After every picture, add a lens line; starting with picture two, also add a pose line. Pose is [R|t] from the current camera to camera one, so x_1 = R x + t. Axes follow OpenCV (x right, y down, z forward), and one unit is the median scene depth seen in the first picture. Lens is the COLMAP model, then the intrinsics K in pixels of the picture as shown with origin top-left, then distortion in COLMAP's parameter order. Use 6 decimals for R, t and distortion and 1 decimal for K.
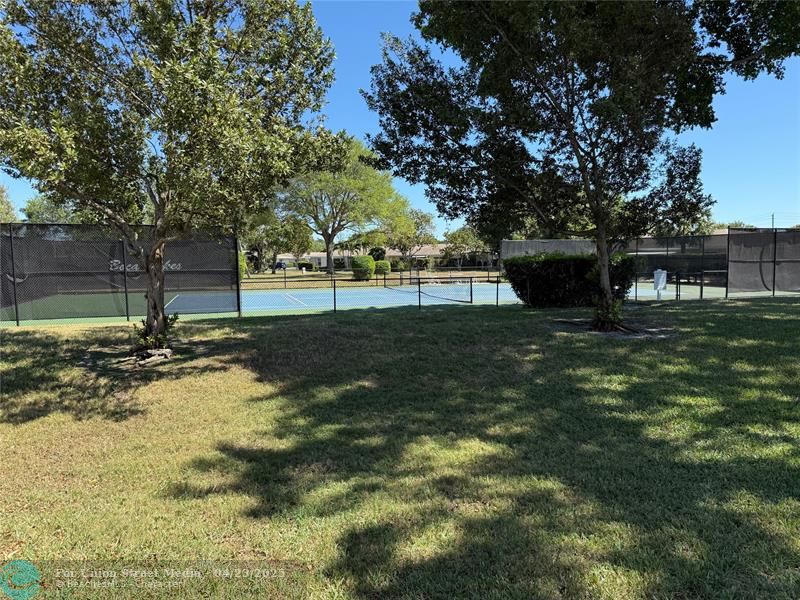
lens RADIAL K [[558.9, 0, 400.0], [0, 558.9, 300.0], [0, 0, 1]] dist [0.055186, -0.074043]
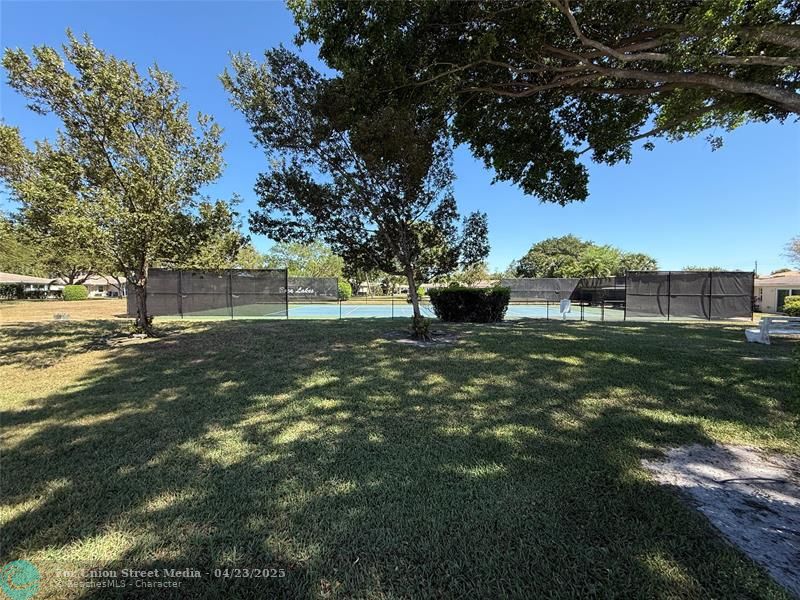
lens RADIAL K [[318.2, 0, 397.5], [0, 318.2, 299.6], [0, 0, 1]] dist [0.000718, -0.000162]
pose [[0.970313, 0.026723, -0.240370, 0.288564], [-0.035851, 0.998789, -0.033680, -0.010063], [0.239179, 0.041298, 0.970097, 0.105840]]
